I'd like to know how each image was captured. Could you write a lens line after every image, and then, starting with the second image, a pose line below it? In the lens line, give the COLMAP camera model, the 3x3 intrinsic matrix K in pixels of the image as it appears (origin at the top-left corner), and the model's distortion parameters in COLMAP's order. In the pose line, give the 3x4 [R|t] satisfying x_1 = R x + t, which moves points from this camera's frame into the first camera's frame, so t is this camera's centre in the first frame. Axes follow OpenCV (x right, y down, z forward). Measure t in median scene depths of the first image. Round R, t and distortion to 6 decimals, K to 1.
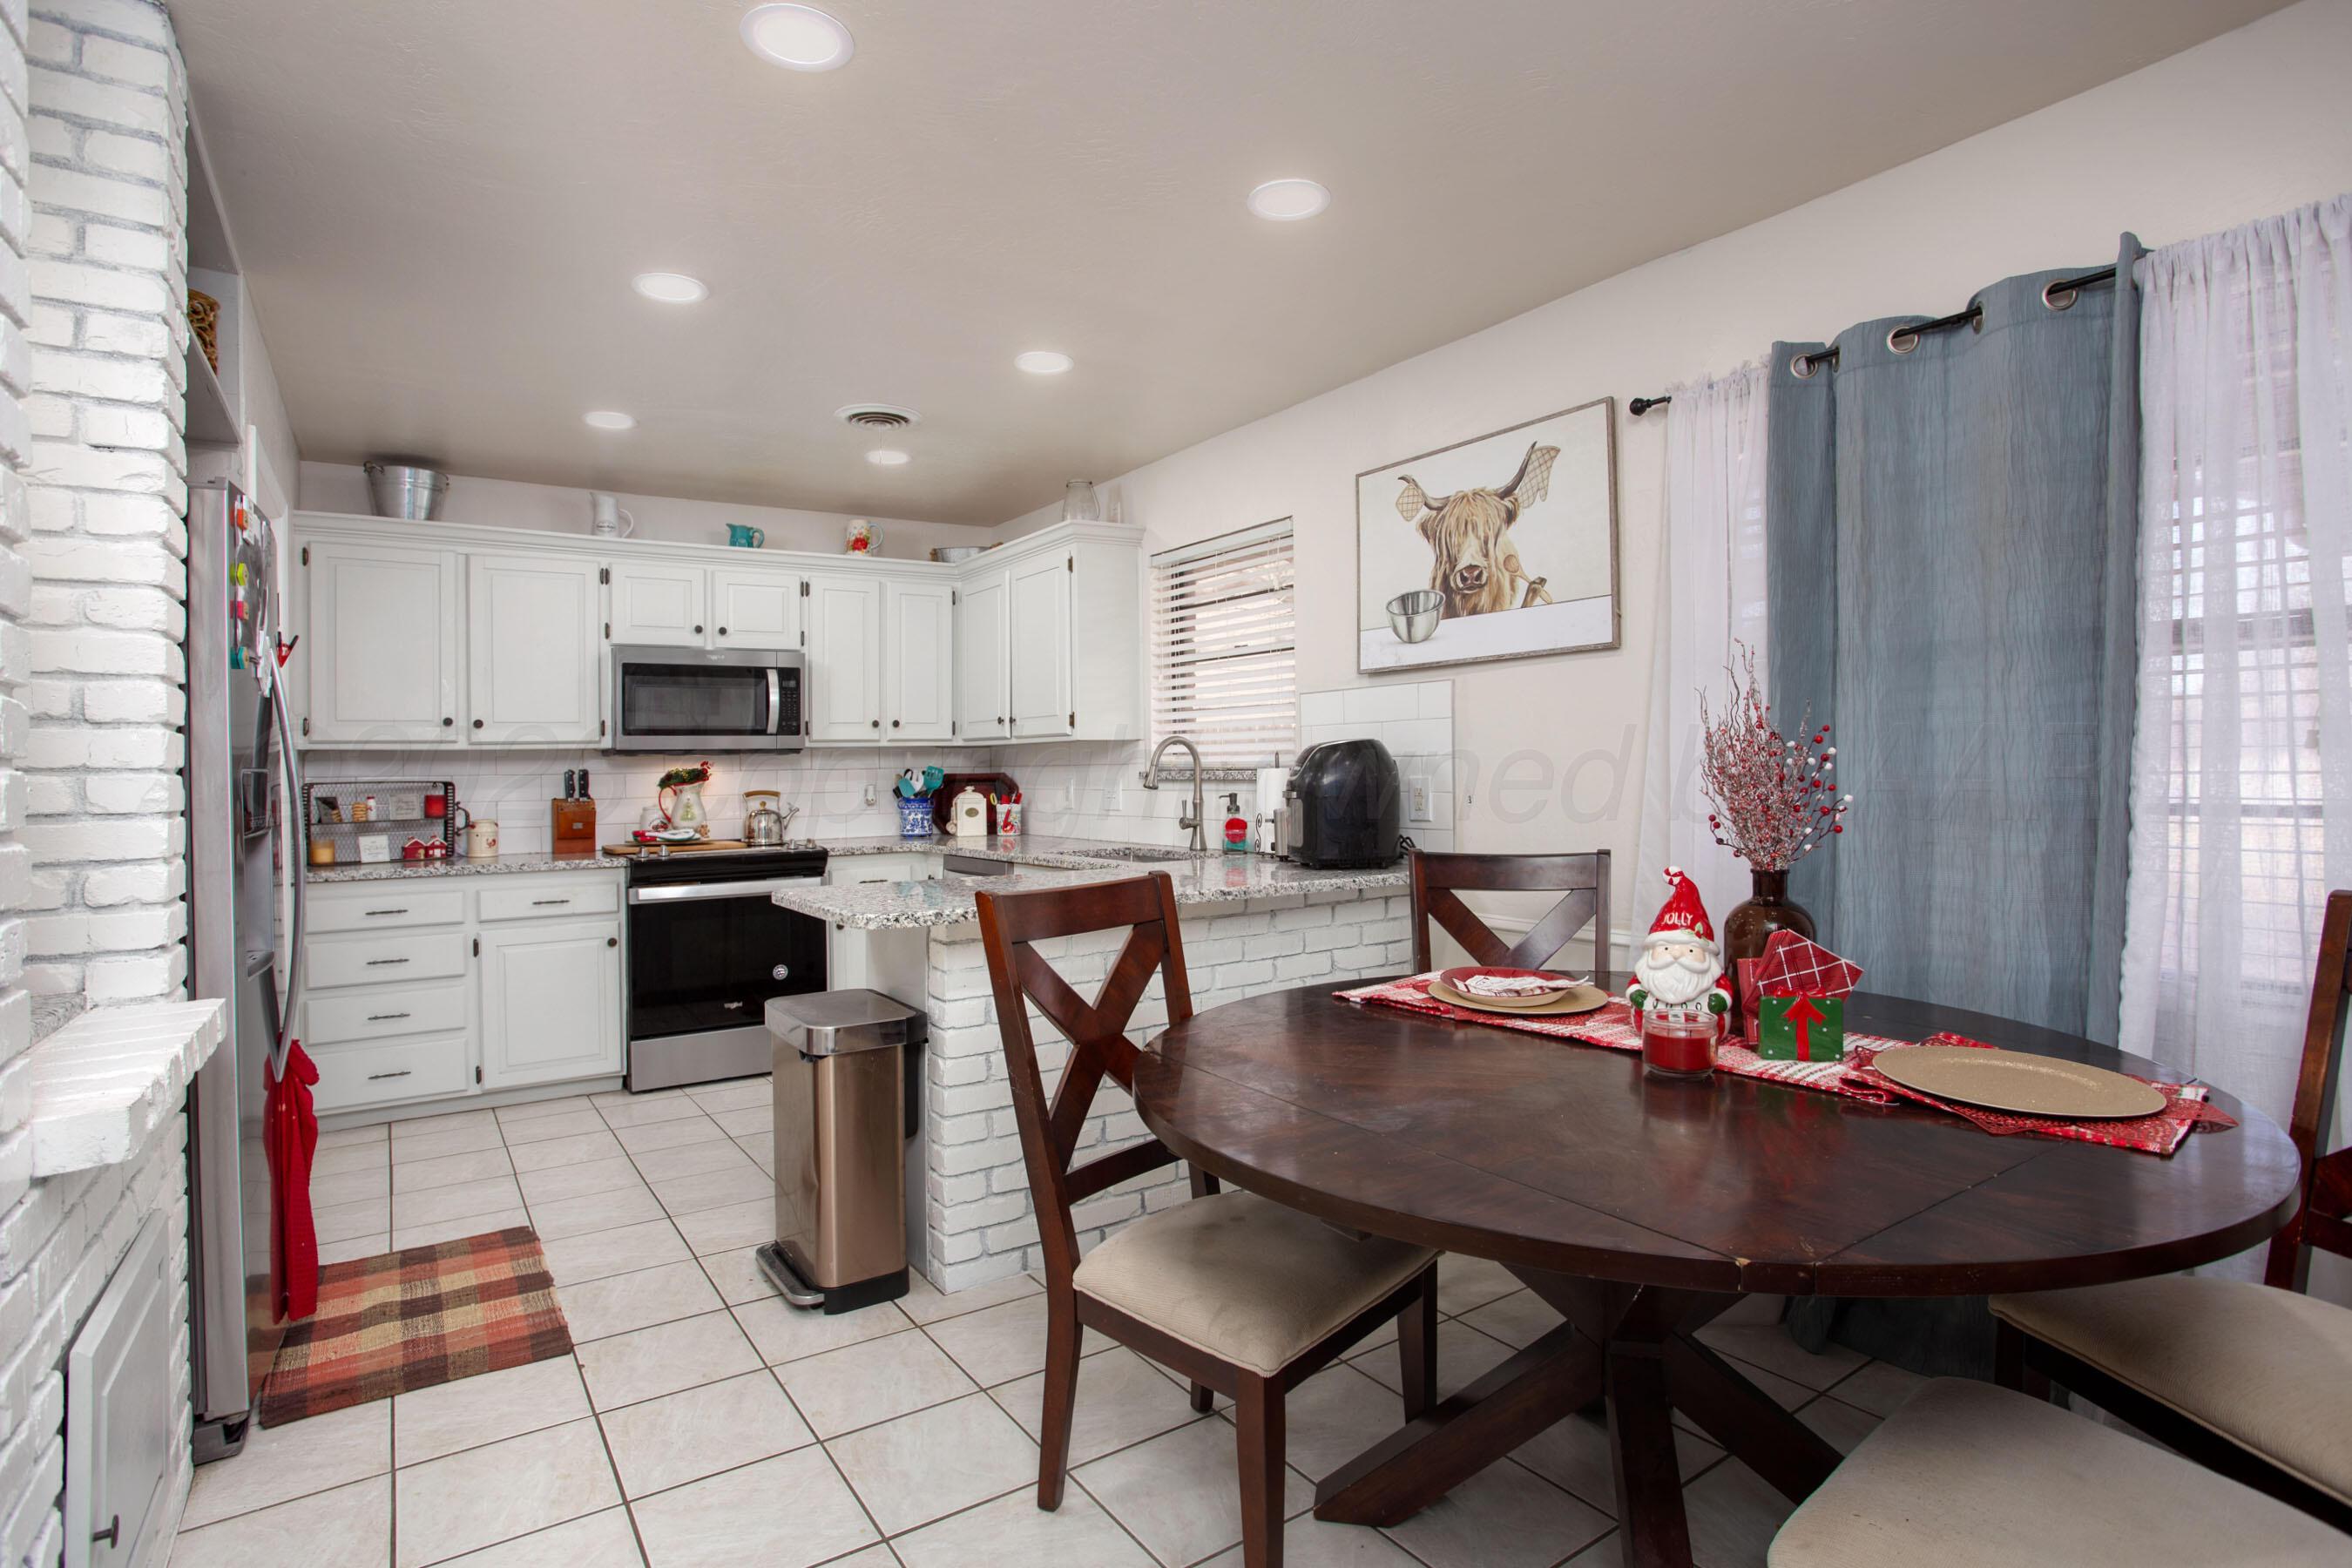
lens RADIAL K [[1244.0, 0, 1180.9], [0, 1244.0, 722.5], [0, 0, 1]] dist [-0.000793, 0.000008]
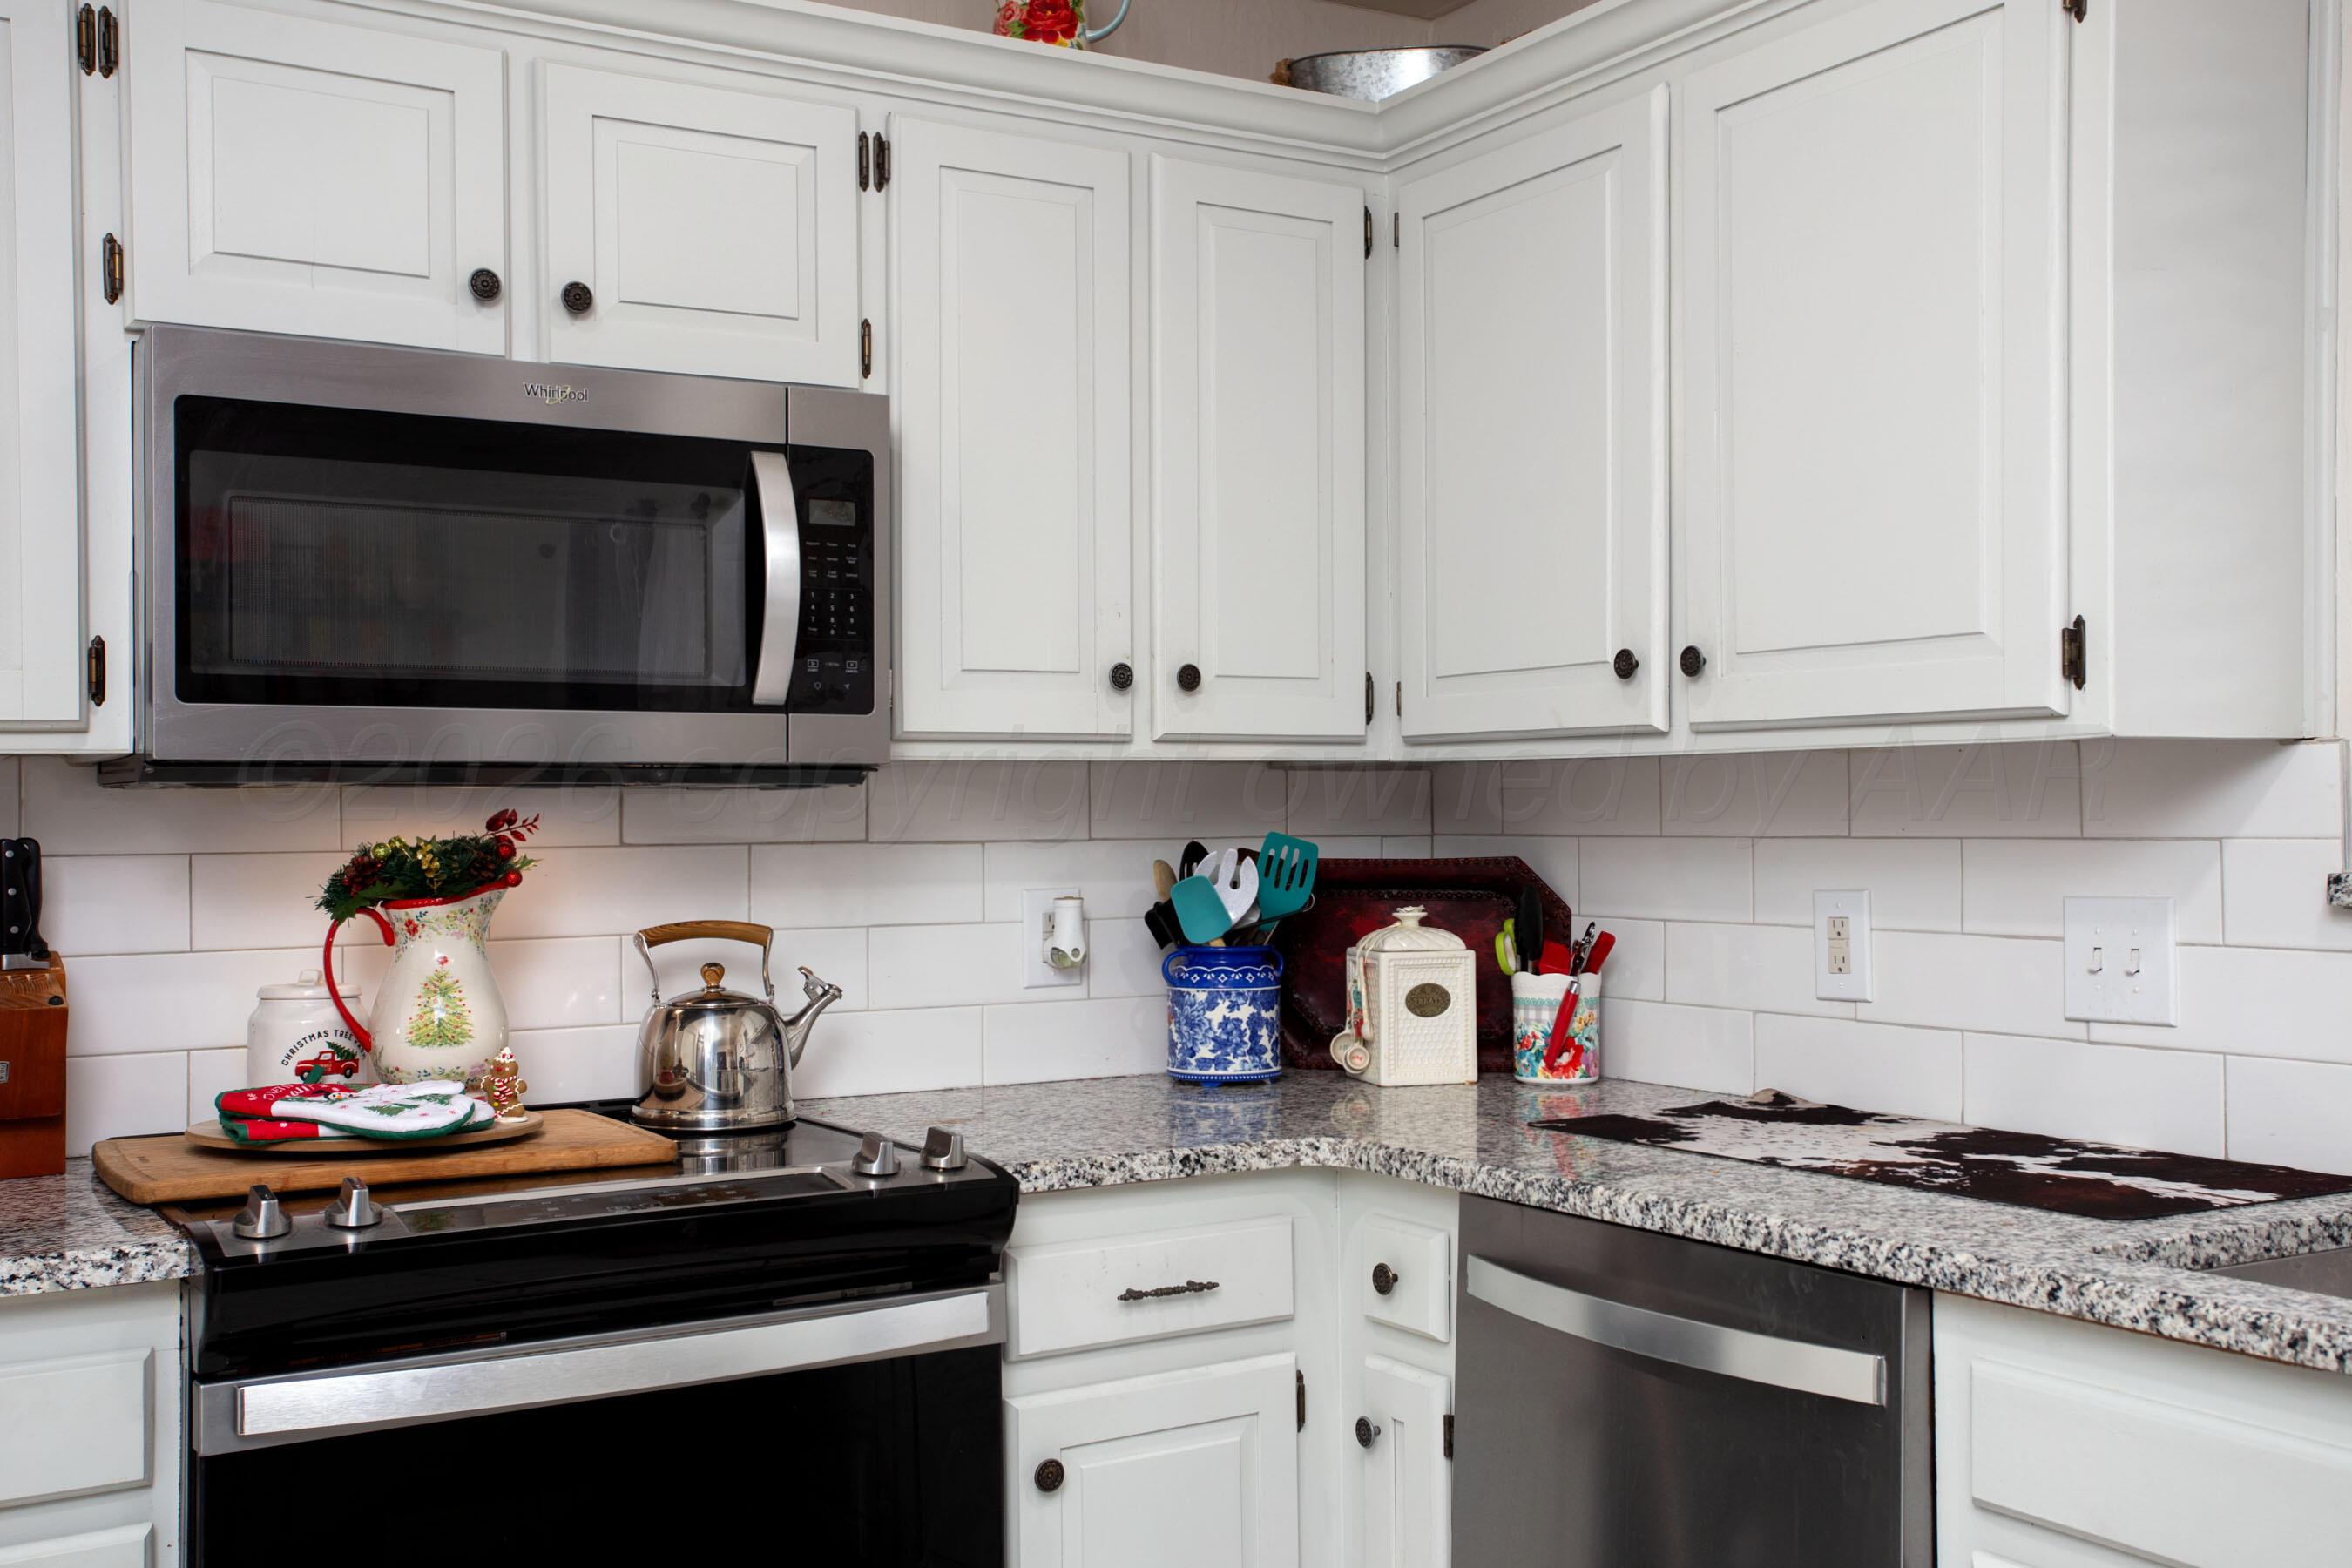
lens RADIAL K [[2396.8, 0, 1238.4], [0, 2396.8, 758.0], [0, 0, 1]] dist [-0.006028, 0.145667]
pose [[0.999681, 0.009653, -0.023353, -0.218839], [-0.009386, 0.999890, 0.011501, 0.013216], [0.023461, -0.011279, 0.999661, 0.507058]]
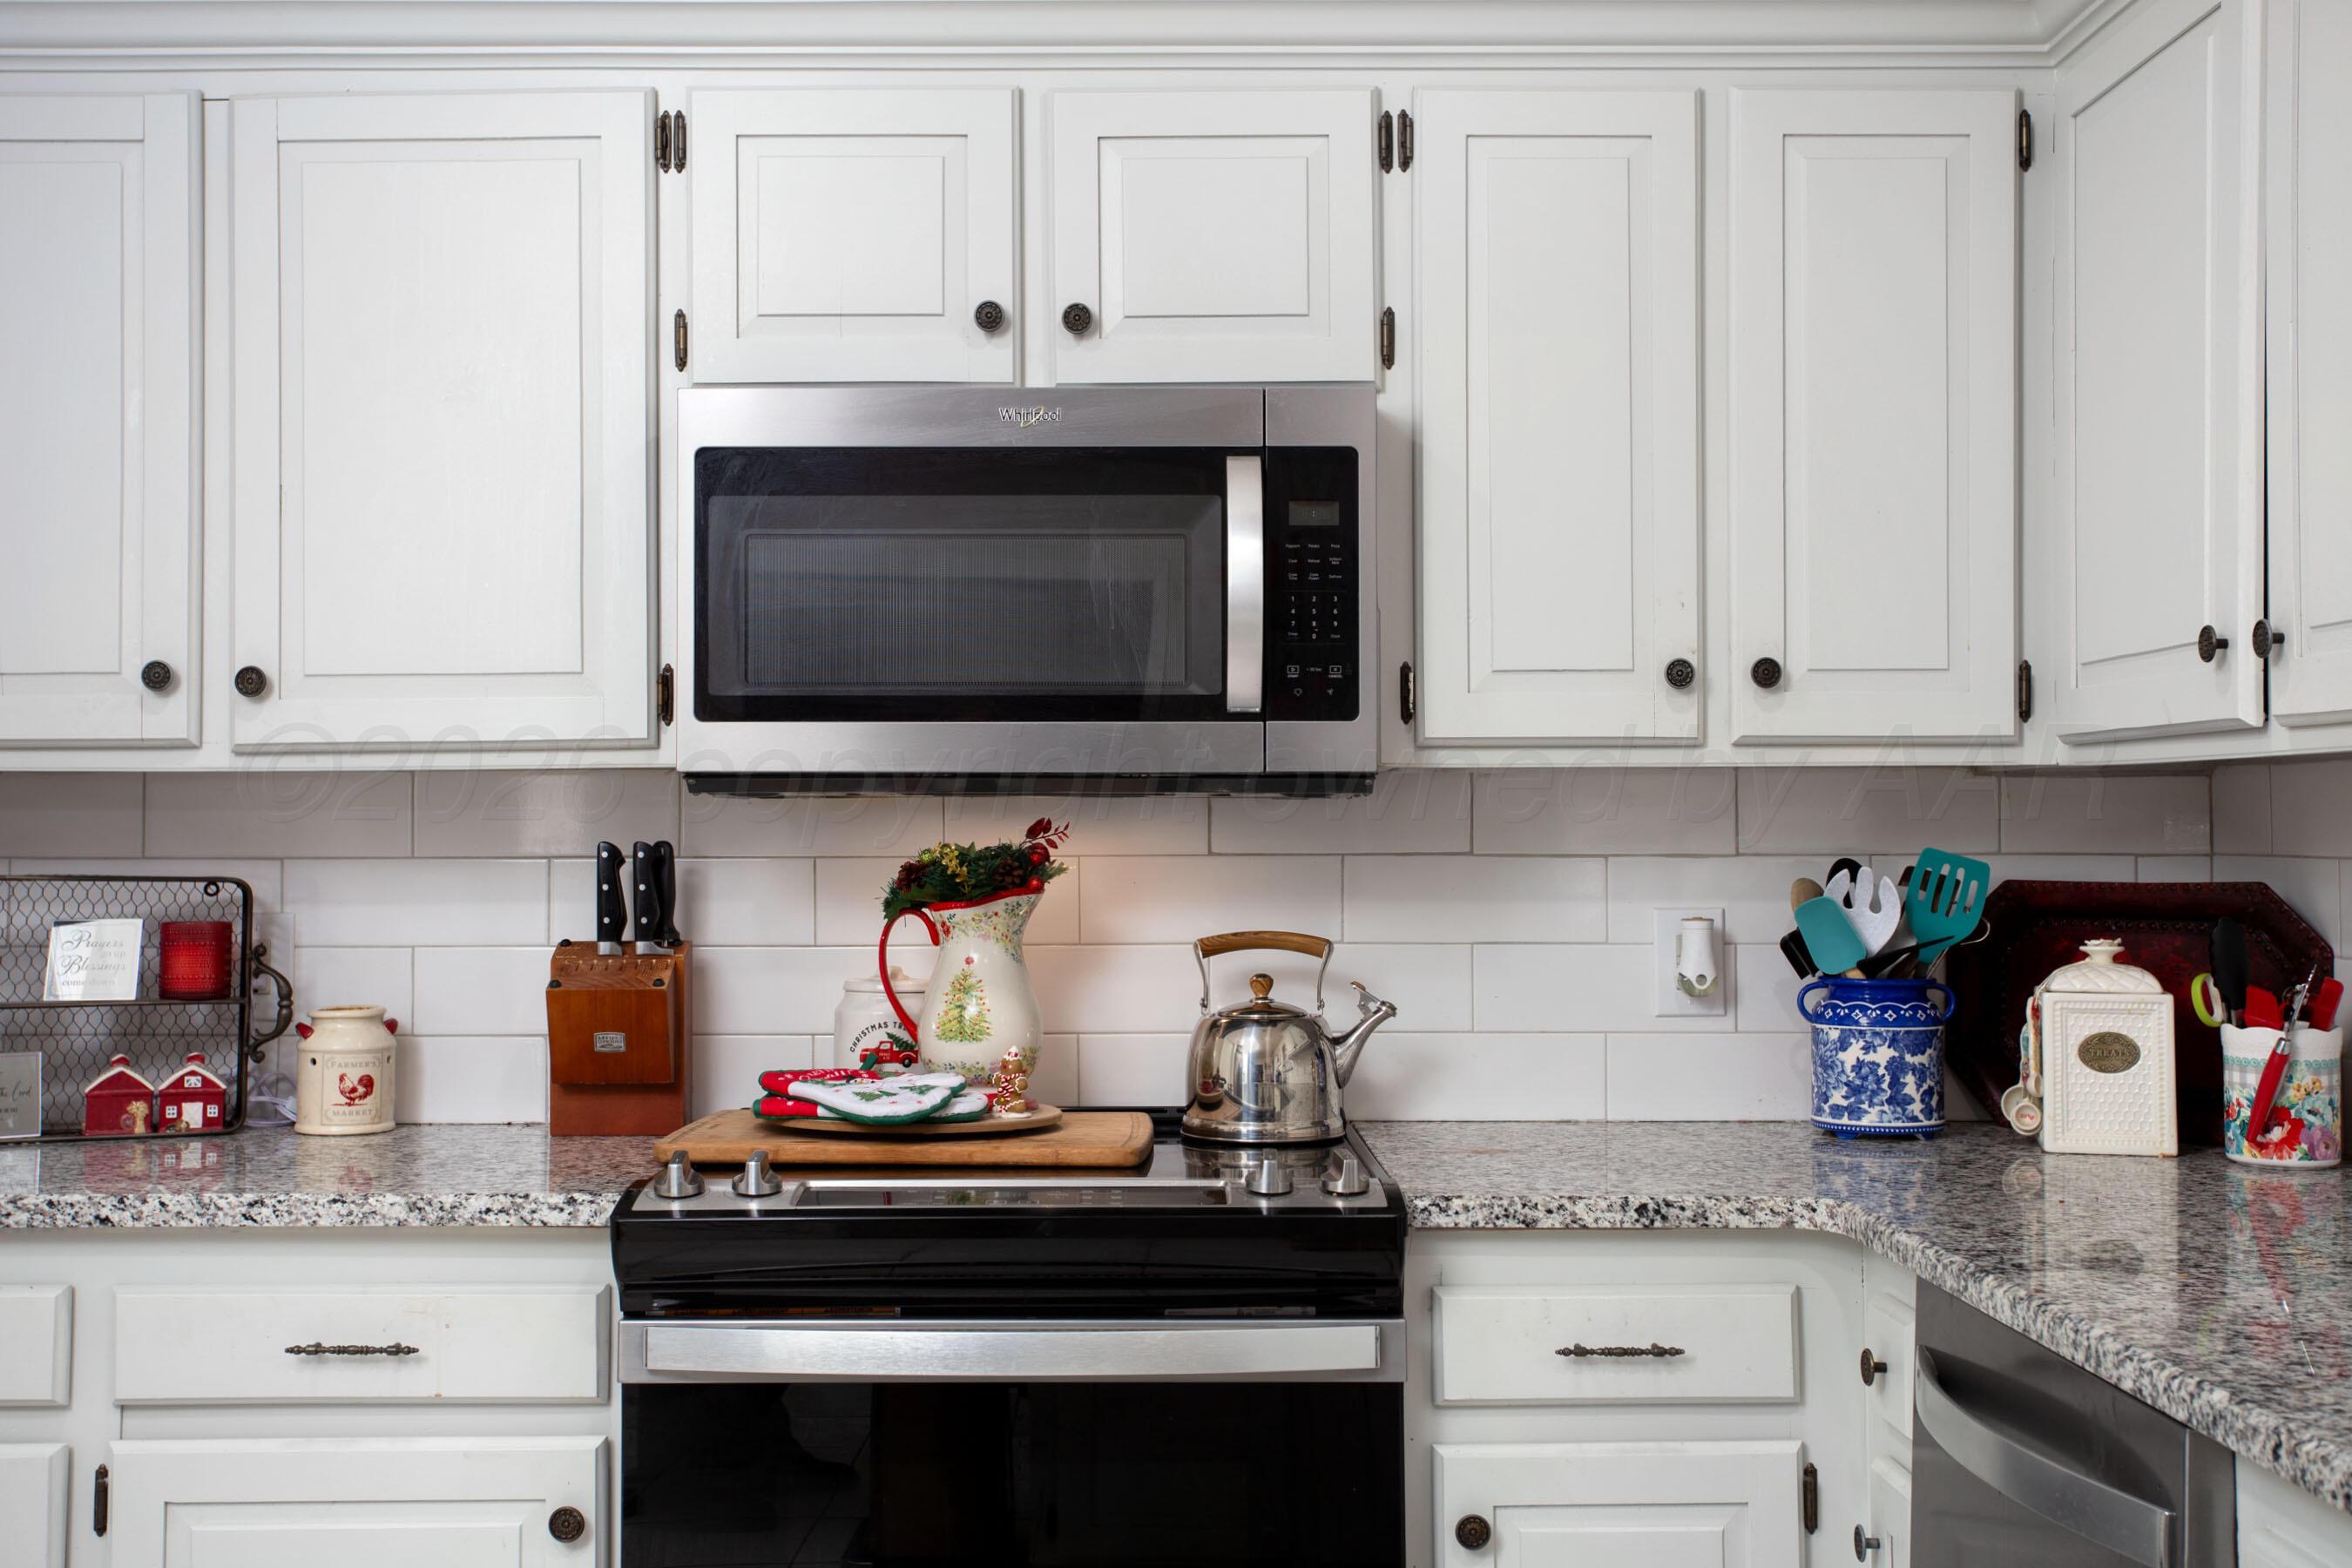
lens RADIAL K [[2629.5, 0, 1176.0], [0, 2629.5, 784.0], [0, 0, 1]] dist [0.012253, 0.063911]
pose [[0.835245, 0.006732, -0.549837, -0.047355], [0.005126, 0.999786, 0.020027, 0.012546], [0.549854, -0.019545, 0.835032, 0.543974]]
